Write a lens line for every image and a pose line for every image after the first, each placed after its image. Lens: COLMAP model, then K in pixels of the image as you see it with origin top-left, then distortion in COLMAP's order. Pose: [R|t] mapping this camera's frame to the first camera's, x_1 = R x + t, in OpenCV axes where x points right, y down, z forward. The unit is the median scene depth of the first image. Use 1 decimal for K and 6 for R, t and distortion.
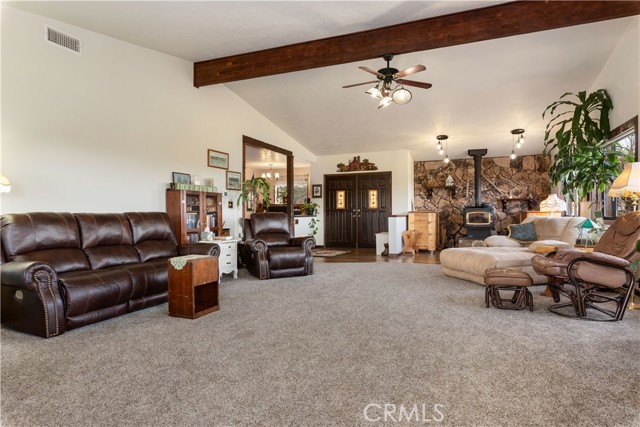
lens RADIAL K [[363.9, 0, 319.7], [0, 363.9, 215.1], [0, 0, 1]] dist [0.015944, -0.004171]
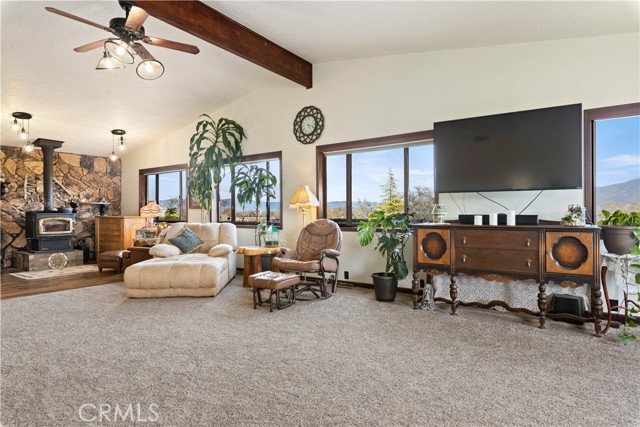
lens RADIAL K [[363.9, 0, 320.6], [0, 363.9, 212.3], [0, 0, 1]] dist [0.015944, -0.004171]
pose [[0.227001, 0.003345, 0.973889, -0.209225], [0.007845, 0.999955, -0.005263, -0.011746], [-0.973863, 0.008835, 0.226965, 0.237696]]
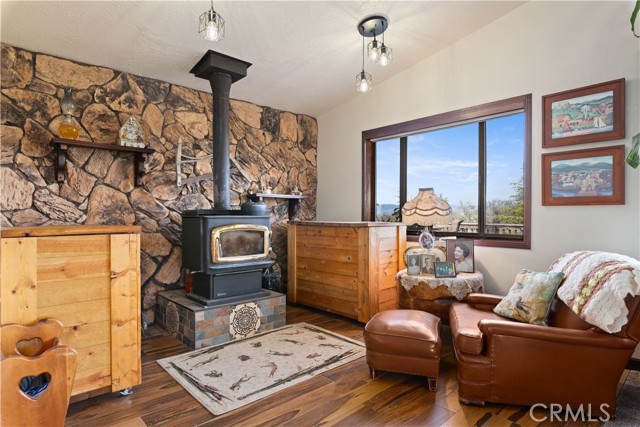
lens RADIAL K [[363.9, 0, 325.2], [0, 363.9, 216.2], [0, 0, 1]] dist [0.015944, -0.004171]
pose [[0.426737, 0.001399, 0.904375, 0.133047], [0.003128, 0.999991, -0.003023, -0.015745], [-0.904370, 0.004119, 0.426729, 0.731695]]
